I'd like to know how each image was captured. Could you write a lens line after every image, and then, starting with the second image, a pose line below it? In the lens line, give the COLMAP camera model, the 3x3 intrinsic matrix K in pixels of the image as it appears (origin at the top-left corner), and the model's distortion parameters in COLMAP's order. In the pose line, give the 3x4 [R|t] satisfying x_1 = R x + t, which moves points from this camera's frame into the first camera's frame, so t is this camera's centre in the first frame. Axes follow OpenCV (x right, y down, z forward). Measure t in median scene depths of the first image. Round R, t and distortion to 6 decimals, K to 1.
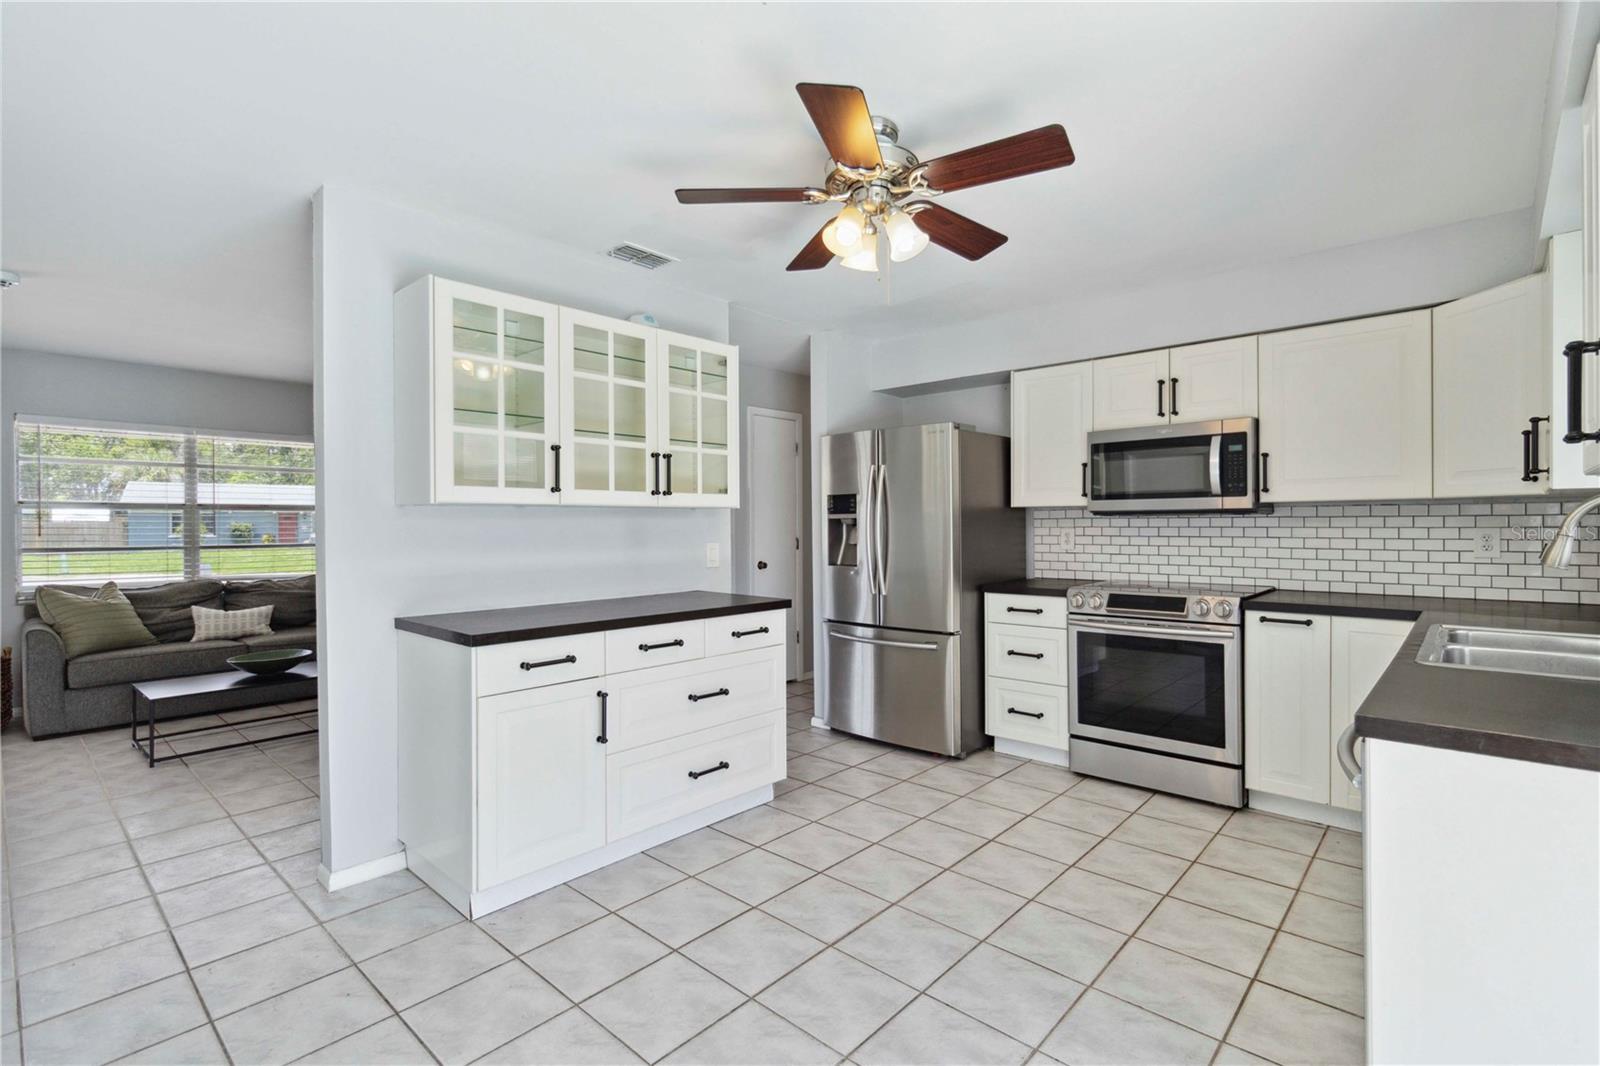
lens RADIAL K [[739.2, 0, 841.9], [0, 739.2, 525.9], [0, 0, 1]] dist [-0.006720, 0.001471]
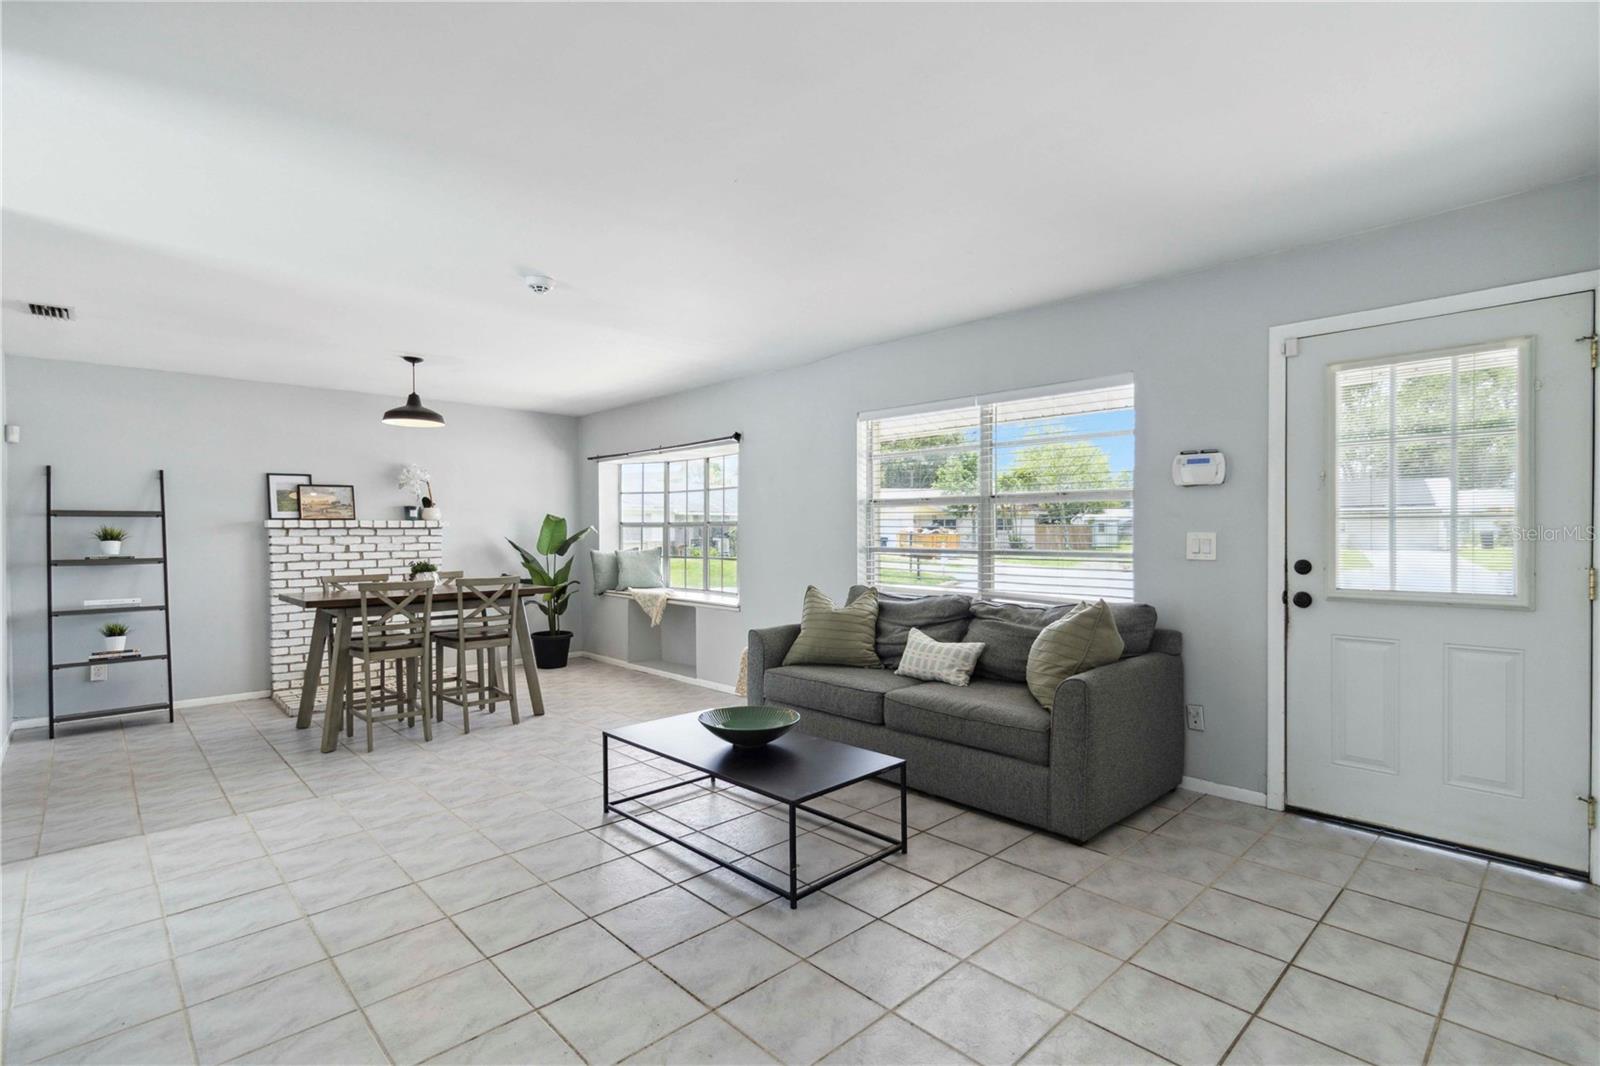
lens RADIAL K [[739.2, 0, 800.3], [0, 739.2, 537.7], [0, 0, 1]] dist [-0.006720, 0.001471]
pose [[-0.080414, 0.012406, -0.996684, -0.153254], [0.000709, 0.999923, 0.012389, 0.006838], [0.996761, 0.000289, -0.080417, 1.435126]]
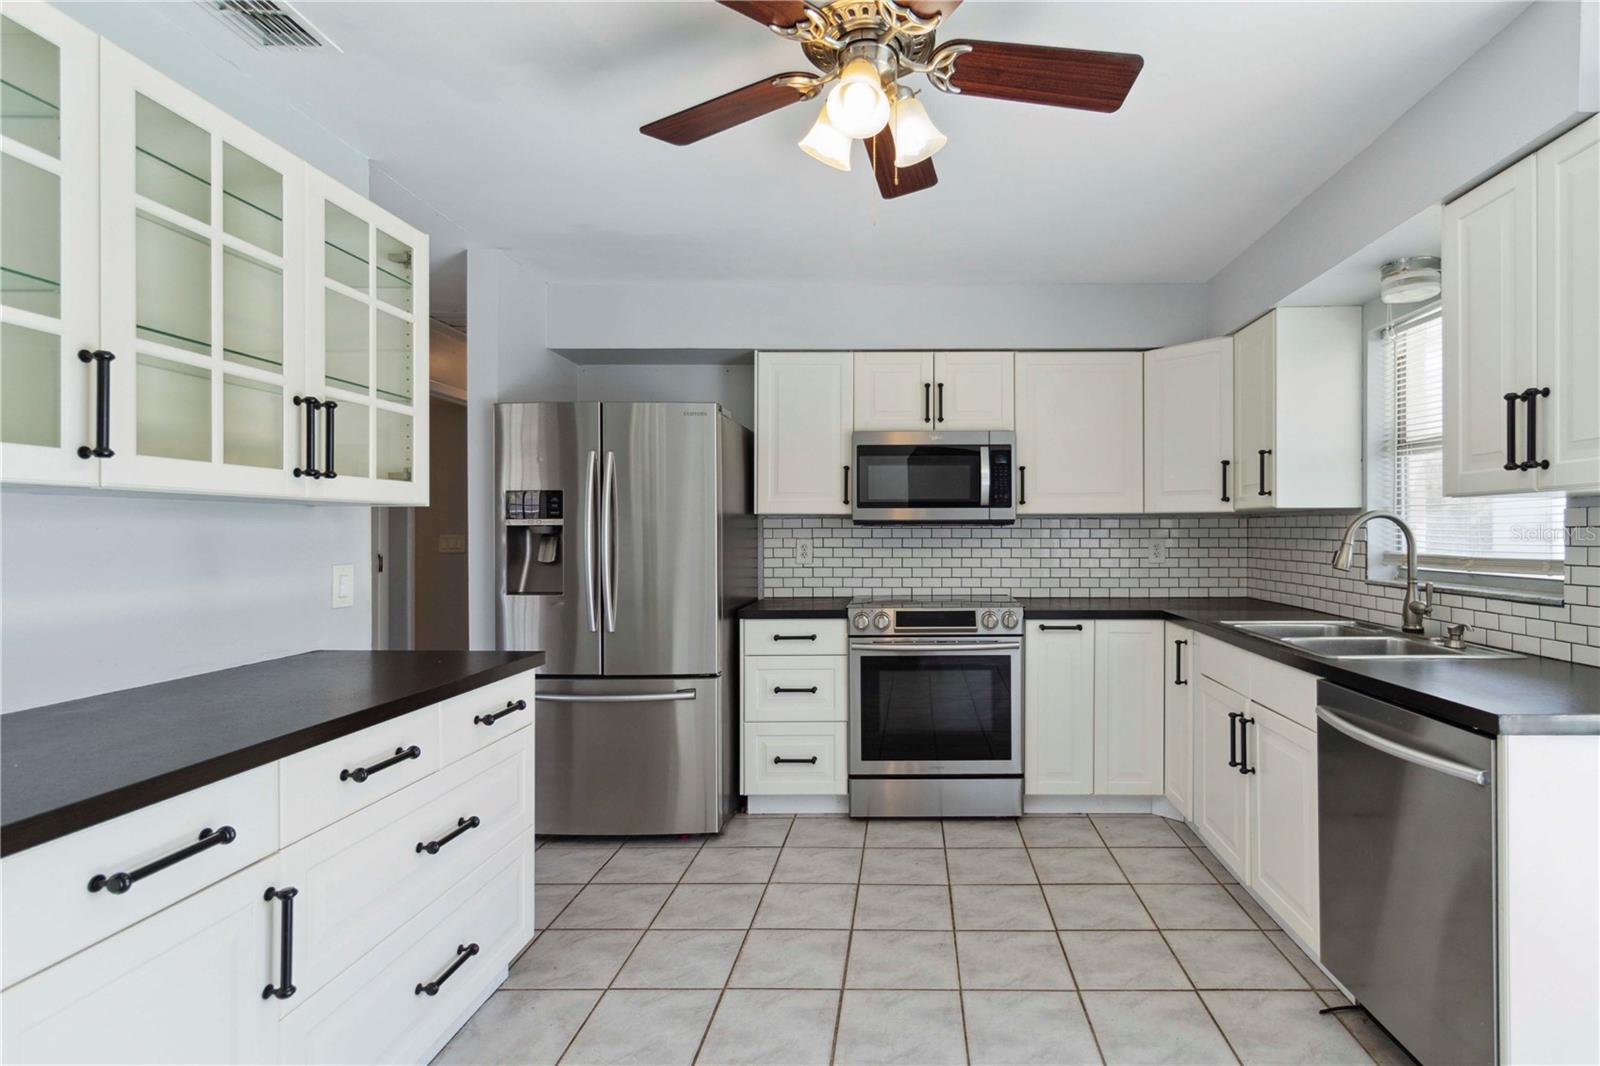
lens RADIAL K [[782.8, 0, 916.4], [0, 782.8, 530.4], [0, 0, 1]] dist [-0.000604, -0.001576]
pose [[0.753370, 0.006226, 0.657567, -0.261910], [-0.001043, 0.999965, -0.008272, 0.000248], [-0.657596, 0.005545, 0.753350, 0.269187]]
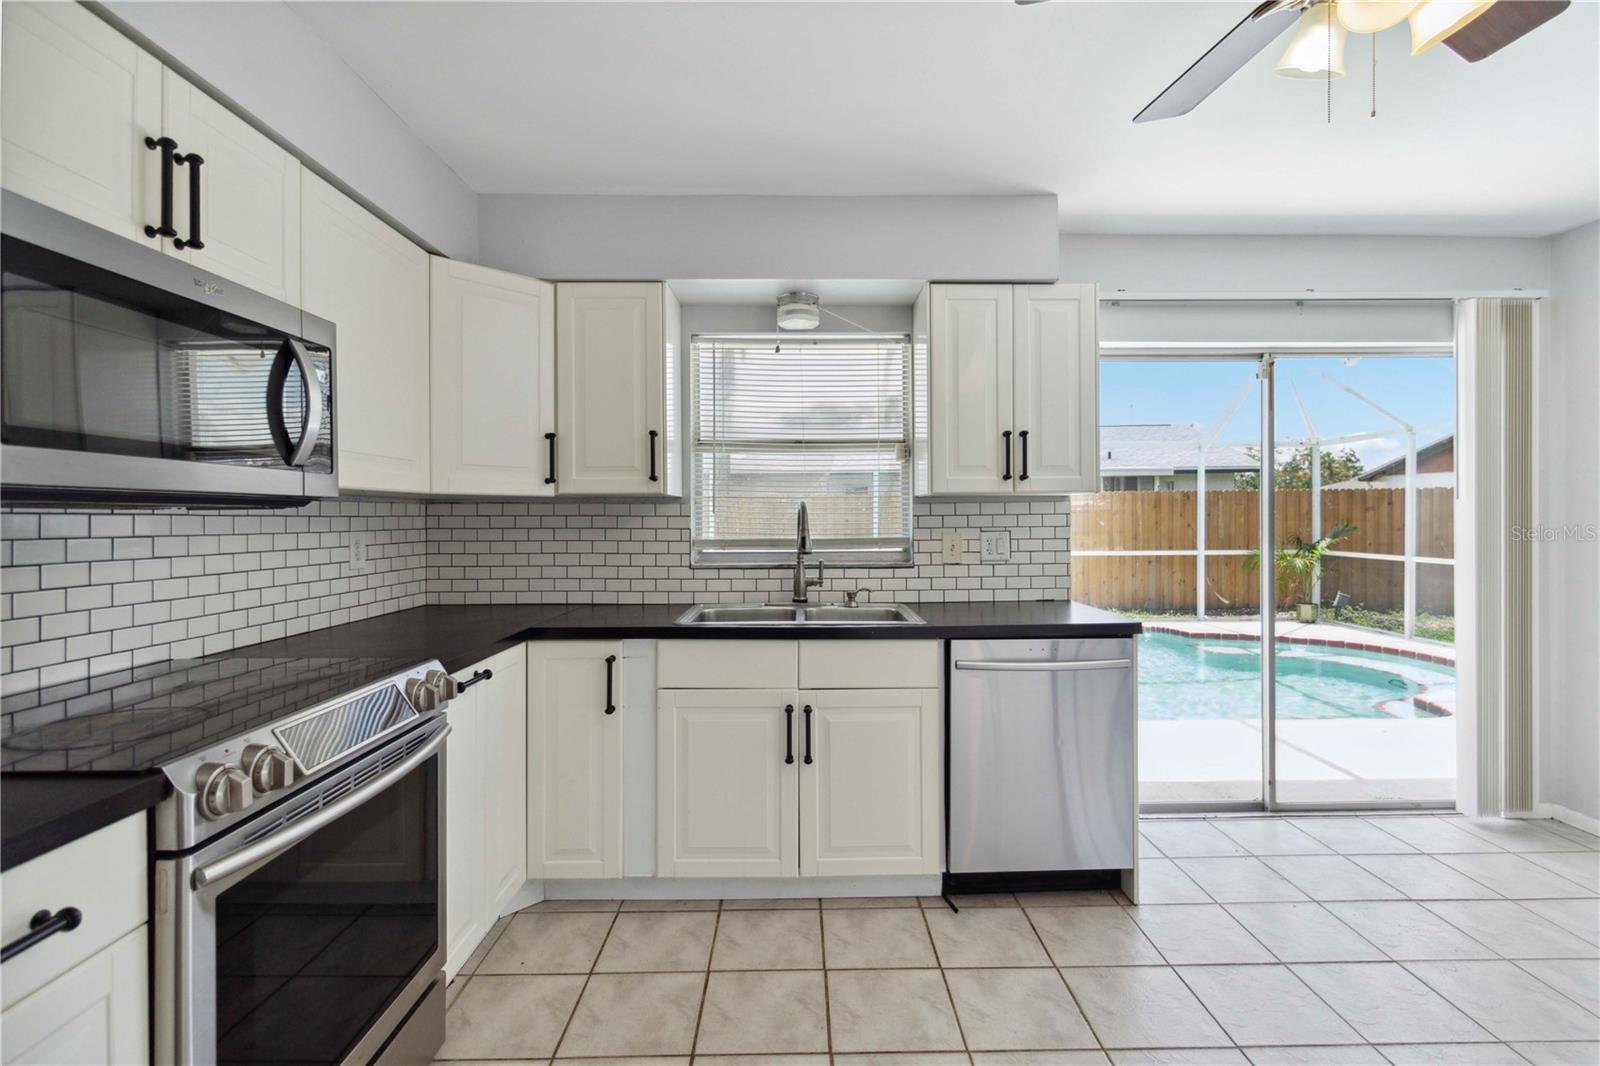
lens RADIAL K [[739.2, 0, 810.6], [0, 739.2, 516.0], [0, 0, 1]] dist [-0.006720, 0.001471]
pose [[-0.664483, 0.010969, 0.747223, -0.057565], [0.010757, 0.999929, -0.005113, -0.004626], [-0.747226, 0.004640, -0.664554, 1.091711]]
